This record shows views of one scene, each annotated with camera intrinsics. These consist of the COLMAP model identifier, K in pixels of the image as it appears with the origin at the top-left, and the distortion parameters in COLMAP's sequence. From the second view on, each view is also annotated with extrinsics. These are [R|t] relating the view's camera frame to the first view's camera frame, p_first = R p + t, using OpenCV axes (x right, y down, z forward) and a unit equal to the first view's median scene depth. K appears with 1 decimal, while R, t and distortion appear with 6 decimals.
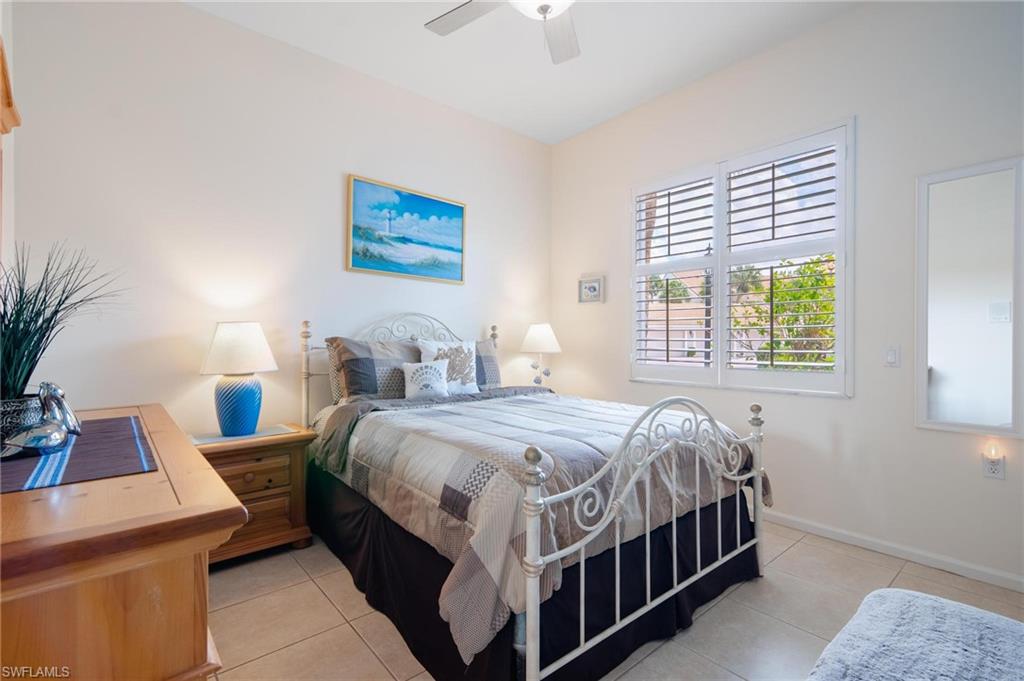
lens RADIAL K [[468.4, 0, 512.0], [0, 468.4, 340.5], [0, 0, 1]] dist [-0.000145, -0.000011]
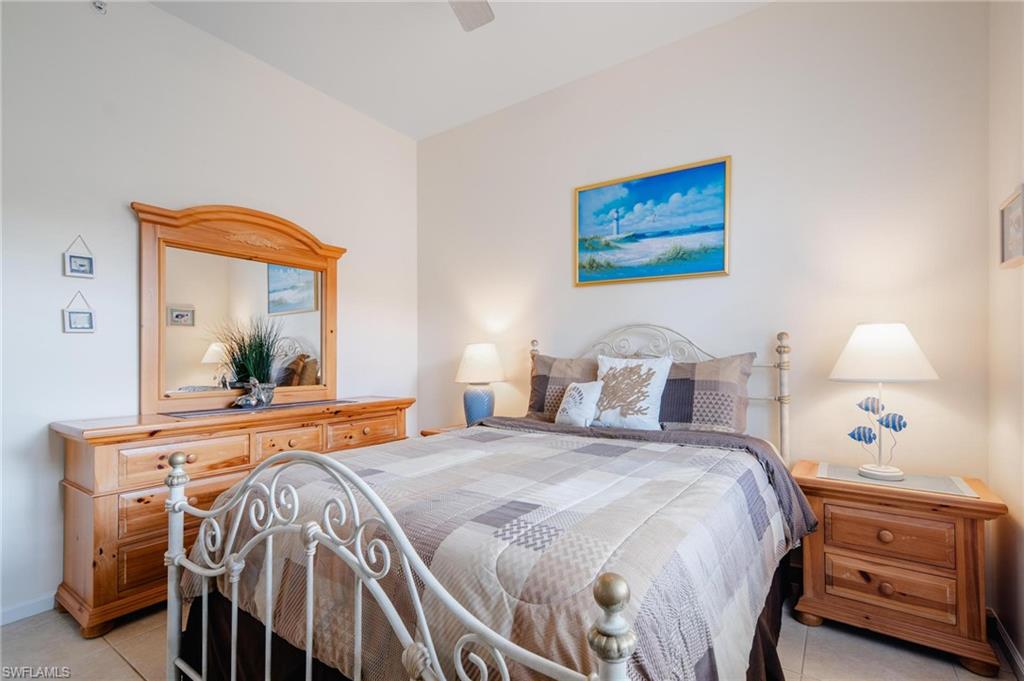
lens RADIAL K [[469.4, 0, 512.4], [0, 469.4, 352.4], [0, 0, 1]] dist [0.015151, -0.000135]
pose [[0.246598, -0.012331, -0.969039, 0.541377], [0.003158, 0.999924, -0.011920, 0.000509], [0.969113, -0.000120, 0.246618, 0.591534]]
